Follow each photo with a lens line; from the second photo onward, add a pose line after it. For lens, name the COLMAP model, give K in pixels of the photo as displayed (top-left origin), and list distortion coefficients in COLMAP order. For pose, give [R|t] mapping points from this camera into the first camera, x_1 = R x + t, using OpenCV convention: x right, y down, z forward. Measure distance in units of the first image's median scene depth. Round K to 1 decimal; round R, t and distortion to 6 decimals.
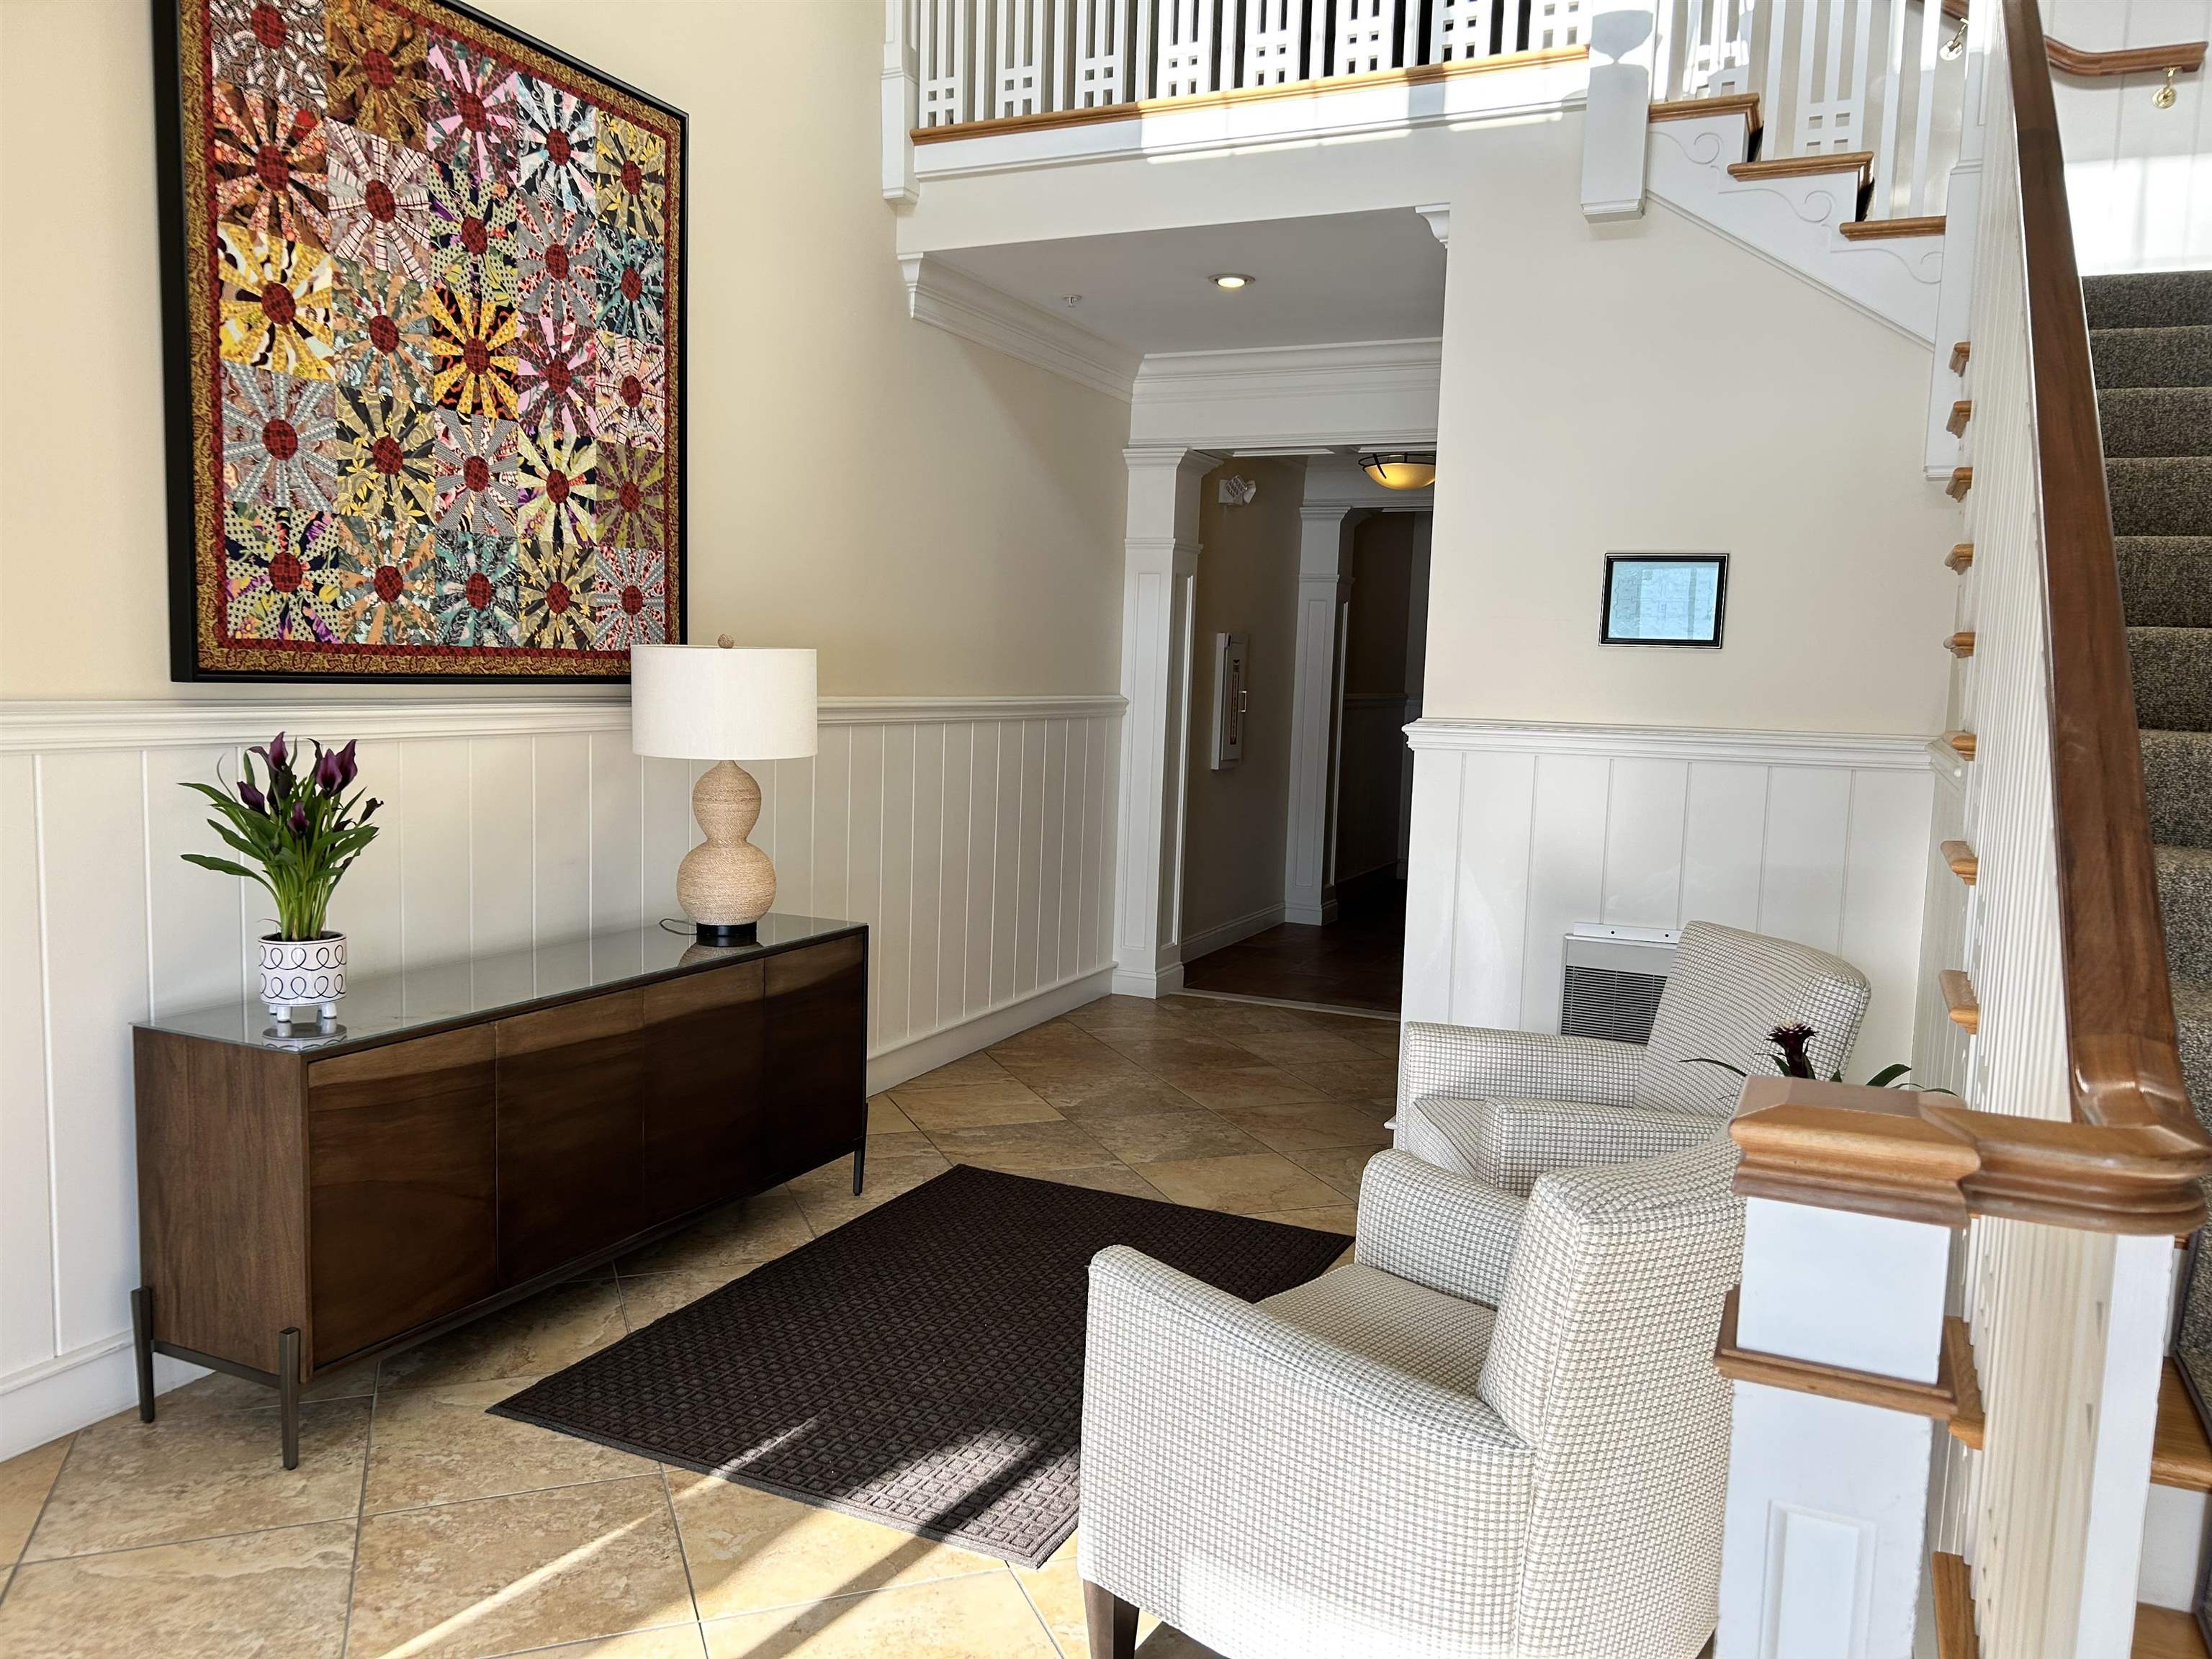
lens RADIAL K [[1663.1, 0, 1111.3], [0, 1663.1, 842.1], [0, 0, 1]] dist [0.061975, -0.070339]
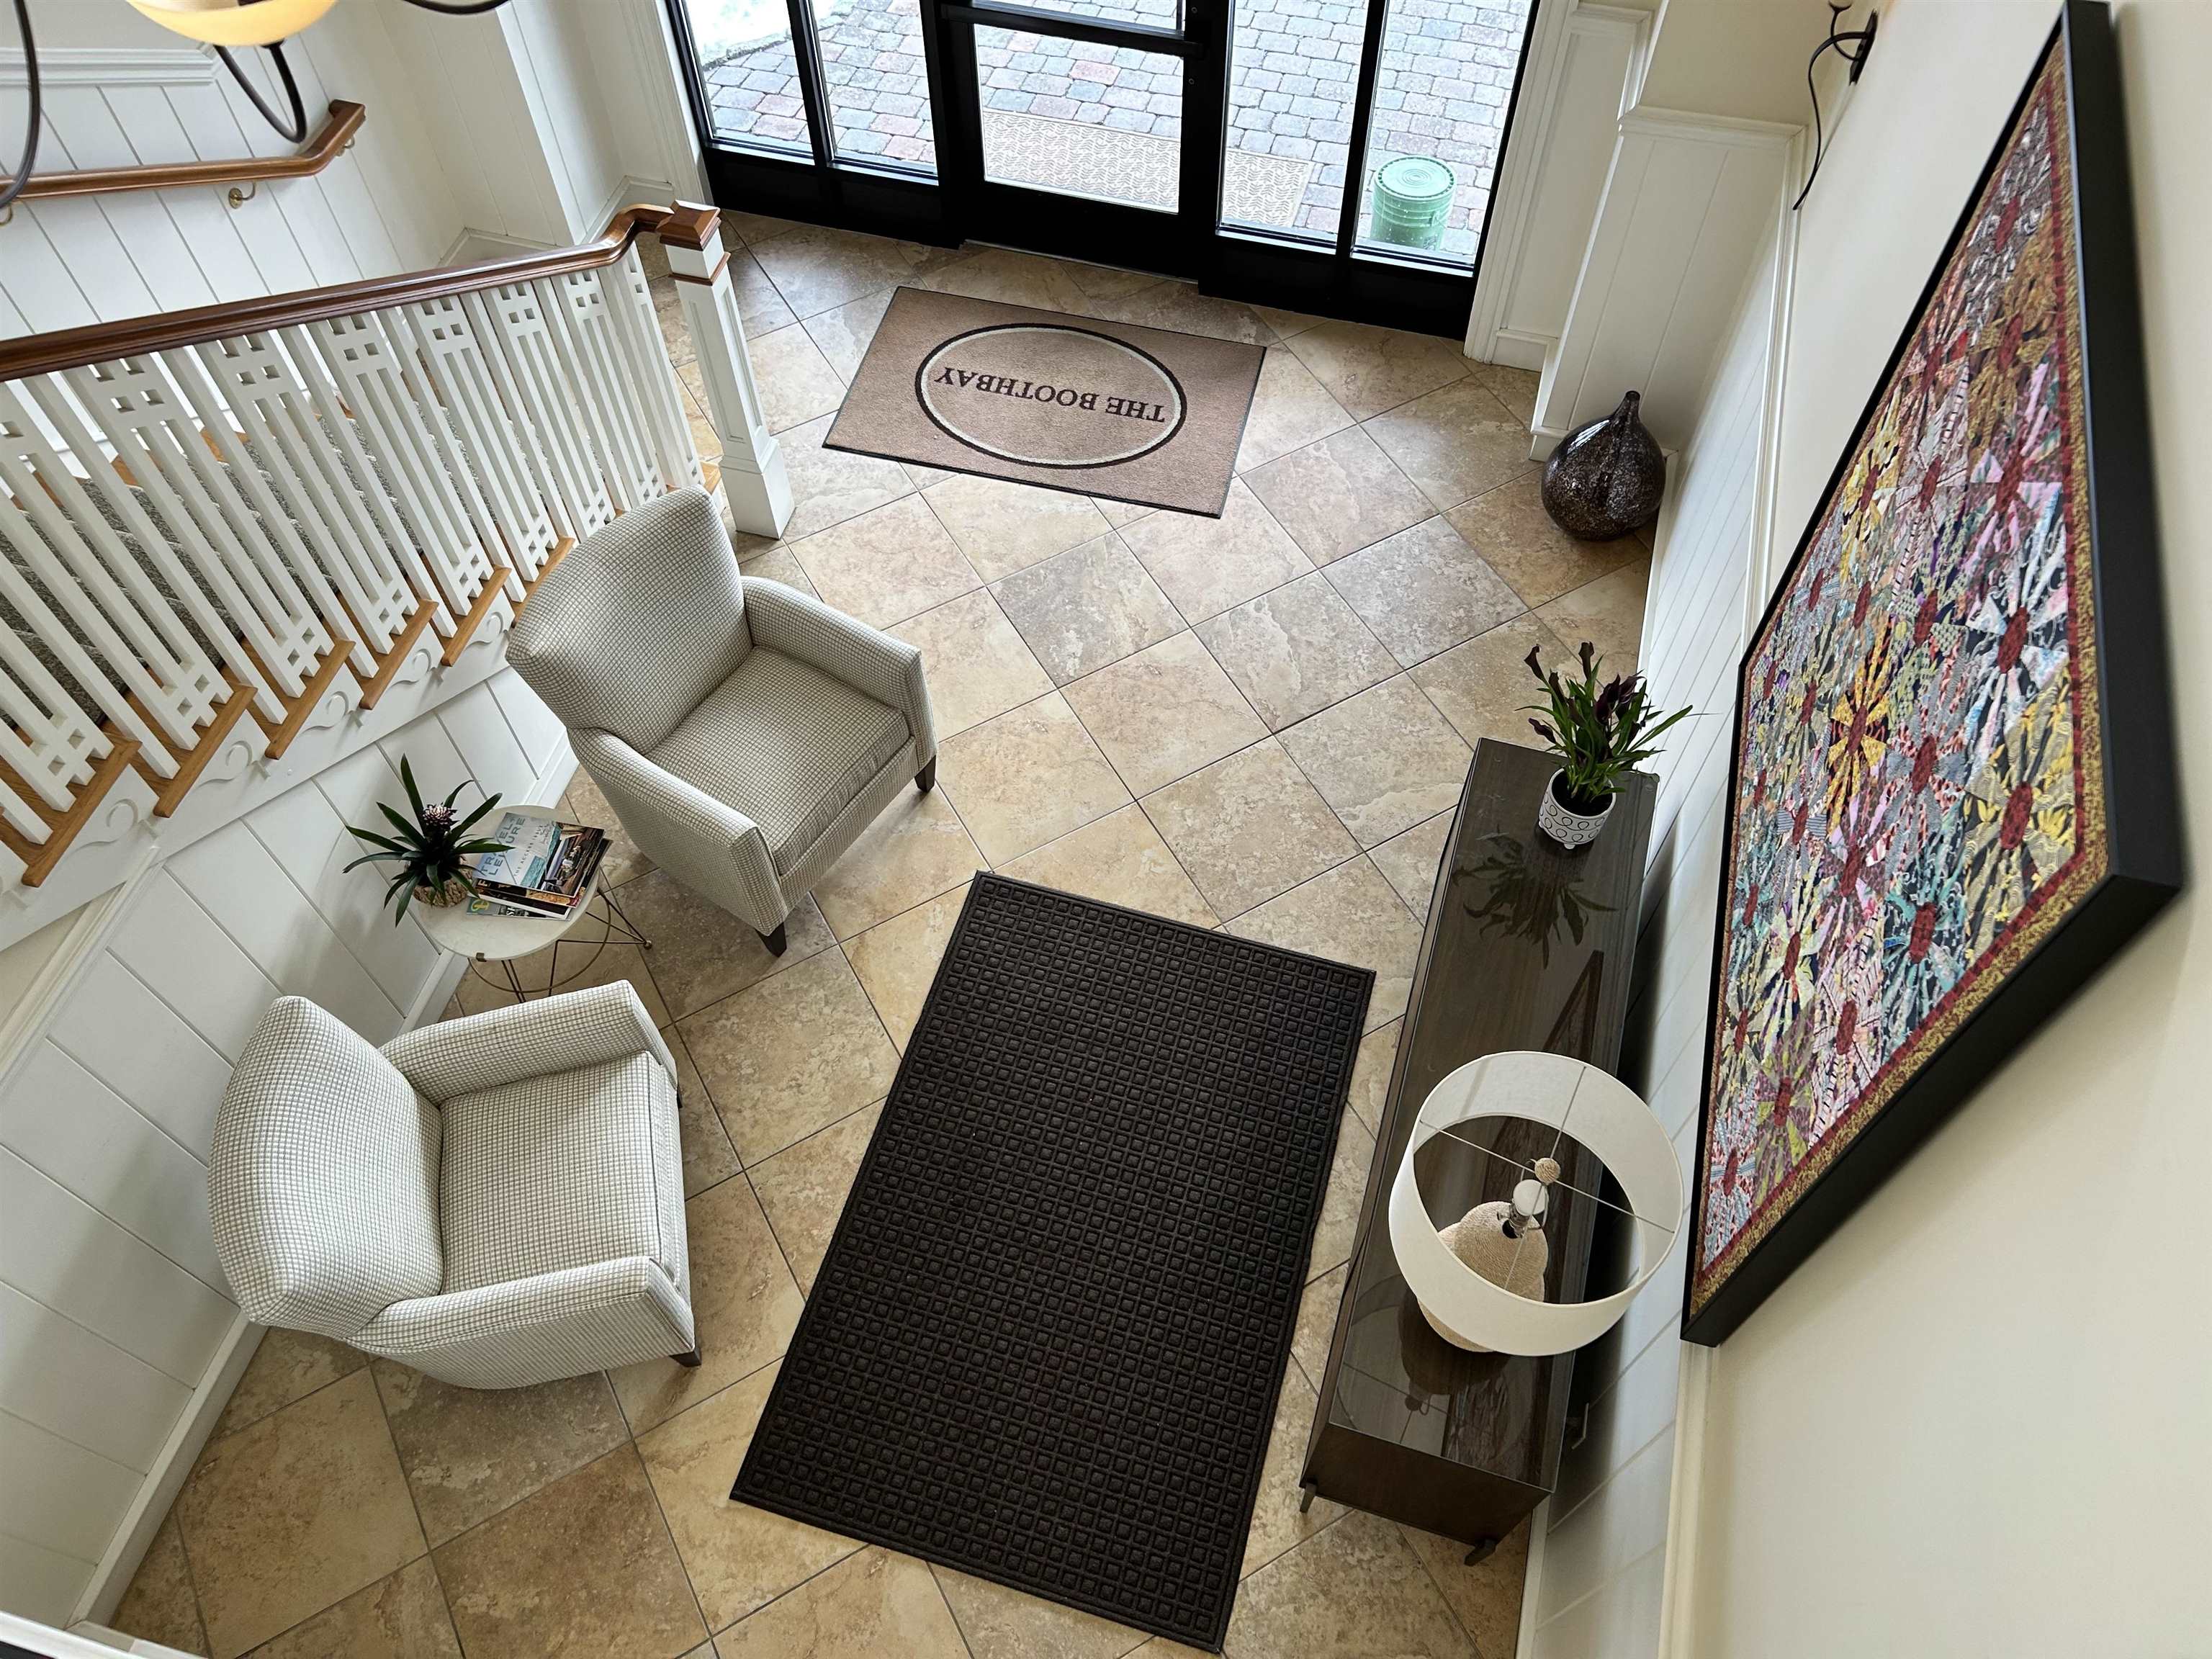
lens RADIAL K [[1663.1, 0, 1112.2], [0, 1663.1, 822.8], [0, 0, 1]] dist [0.061975, -0.070339]
pose [[-0.988177, 0.114245, -0.102244, -0.009763], [-0.038765, 0.459030, 0.887575, -0.843014], [0.148334, 0.881045, -0.449174, 1.267384]]
